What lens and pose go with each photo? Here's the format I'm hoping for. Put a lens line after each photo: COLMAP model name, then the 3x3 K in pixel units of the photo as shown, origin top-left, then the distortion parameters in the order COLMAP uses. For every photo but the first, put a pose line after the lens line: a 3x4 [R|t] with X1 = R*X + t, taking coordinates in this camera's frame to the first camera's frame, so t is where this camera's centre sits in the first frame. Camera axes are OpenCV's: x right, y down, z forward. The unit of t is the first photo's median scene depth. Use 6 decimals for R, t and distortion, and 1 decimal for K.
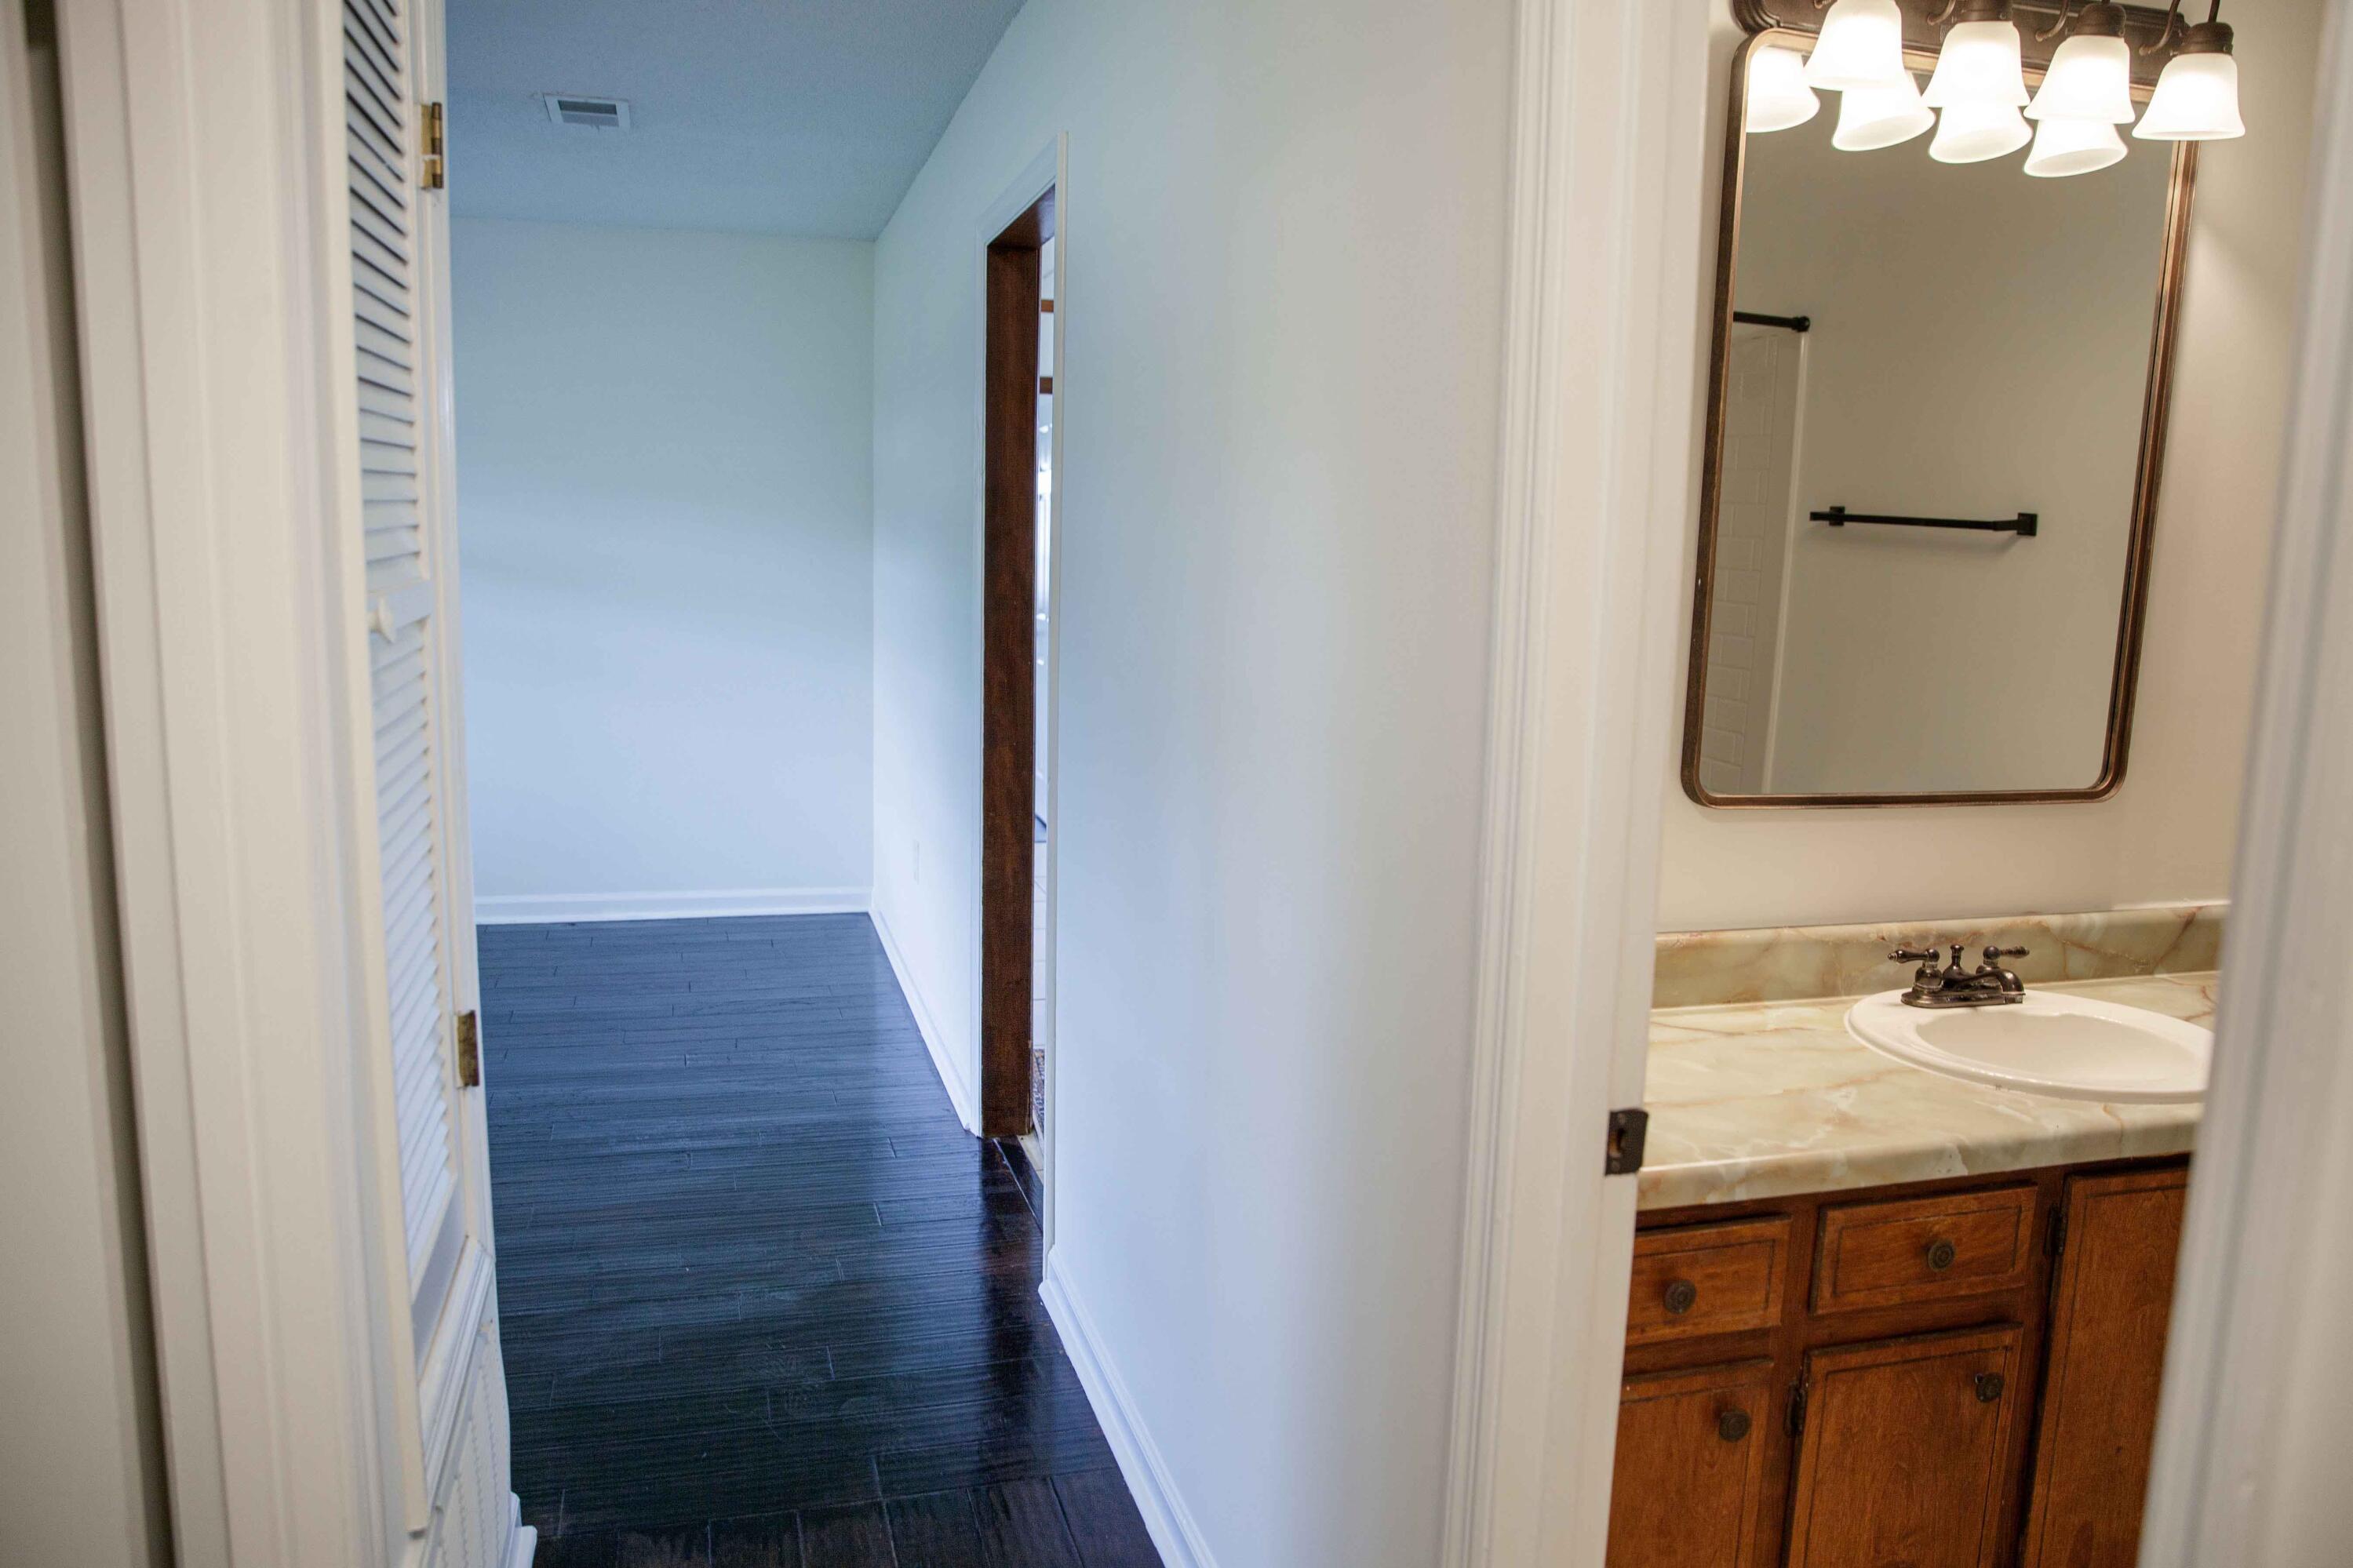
lens RADIAL K [[1602.5, 0, 1194.6], [0, 1602.5, 770.3], [0, 0, 1]] dist [-0.104298, 0.074661]
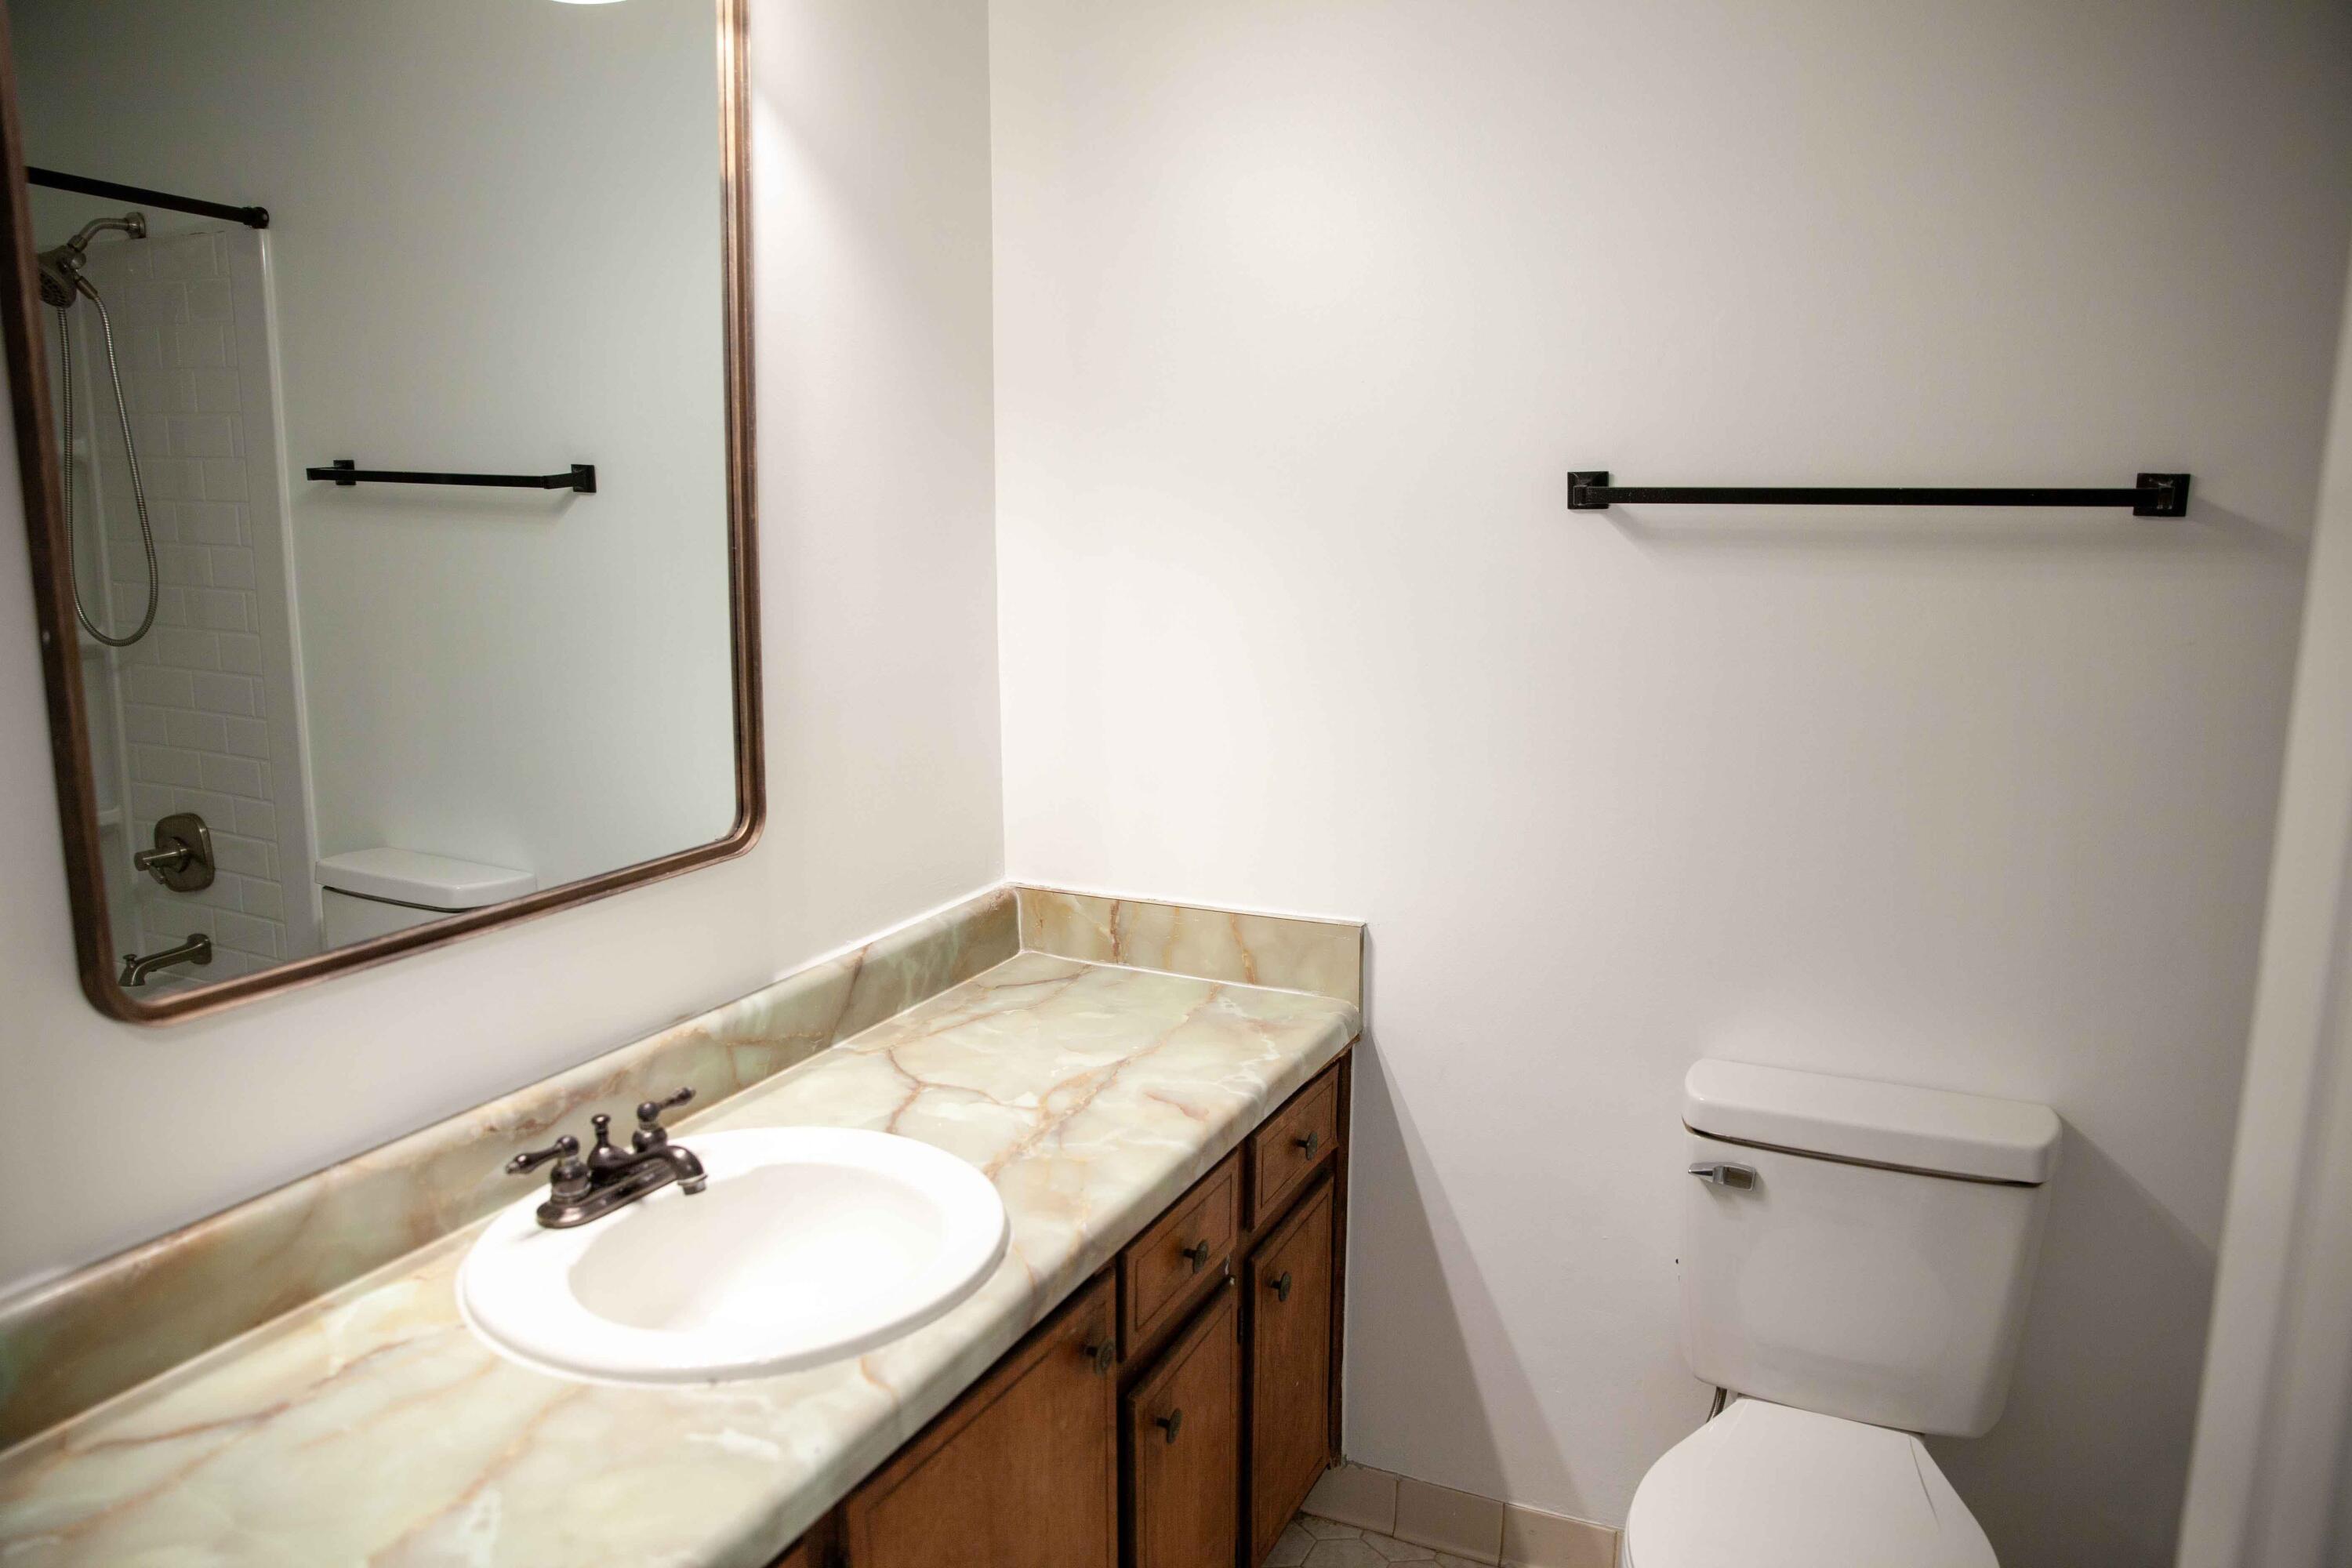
lens RADIAL K [[1602.0, 0, 1181.0], [0, 1602.0, 767.1], [0, 0, 1]] dist [-0.104298, 0.074661]
pose [[0.658655, -0.155094, 0.736288, 0.166415], [0.127154, 0.987396, 0.094241, -0.070580], [-0.741624, 0.031550, 0.670074, 0.338082]]
